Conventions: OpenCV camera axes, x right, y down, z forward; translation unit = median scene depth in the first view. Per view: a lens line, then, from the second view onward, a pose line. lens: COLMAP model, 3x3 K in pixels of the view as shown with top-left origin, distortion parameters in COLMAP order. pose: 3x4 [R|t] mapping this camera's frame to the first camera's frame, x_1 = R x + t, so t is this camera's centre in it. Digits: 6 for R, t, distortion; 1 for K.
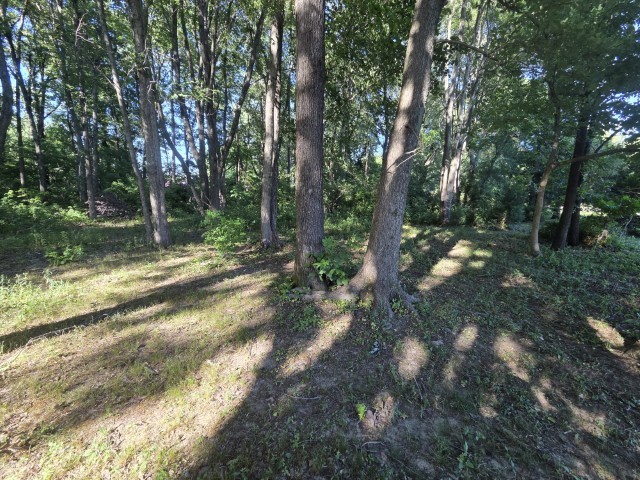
lens RADIAL K [[261.8, 0, 320.0], [0, 261.8, 240.0], [0, 0, 1]] dist [0.000058, -0.000137]
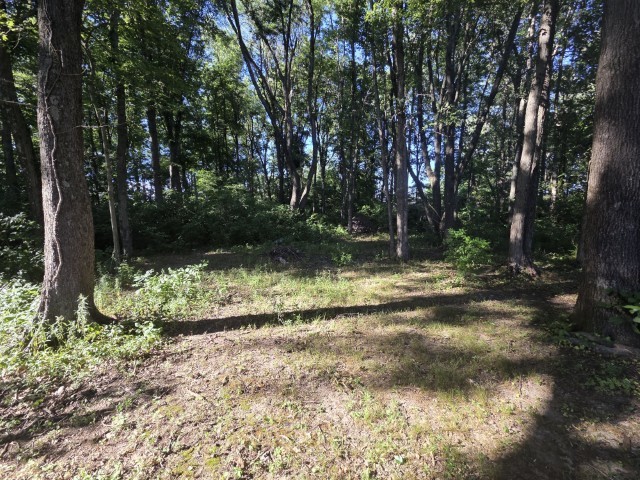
lens RADIAL K [[261.8, 0, 320.0], [0, 261.8, 240.0], [0, 0, 1]] dist [0.000058, -0.000137]
pose [[0.694994, 0.038704, -0.717974, -0.063296], [-0.087819, 0.995643, -0.031336, 0.005828], [0.713633, 0.084830, 0.695365, -0.070602]]
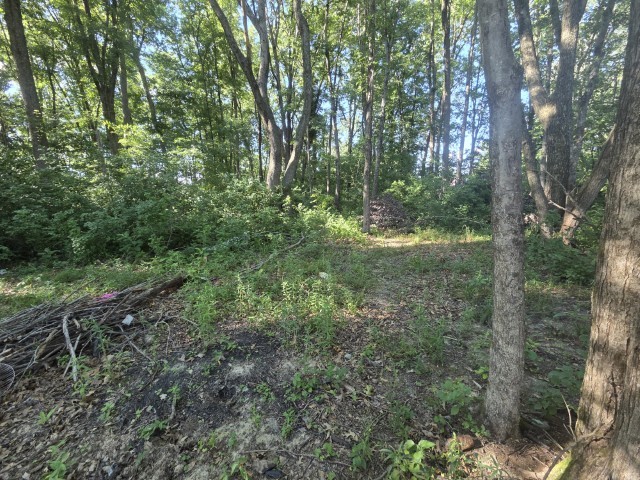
lens RADIAL K [[261.8, 0, 320.0], [0, 261.8, 240.0], [0, 0, 1]] dist [0.000058, -0.000137]
pose [[0.595414, 0.098507, -0.797357, -0.941086], [-0.100424, 0.993797, 0.047786, -0.206019], [0.797118, 0.051622, 0.601613, 1.219234]]
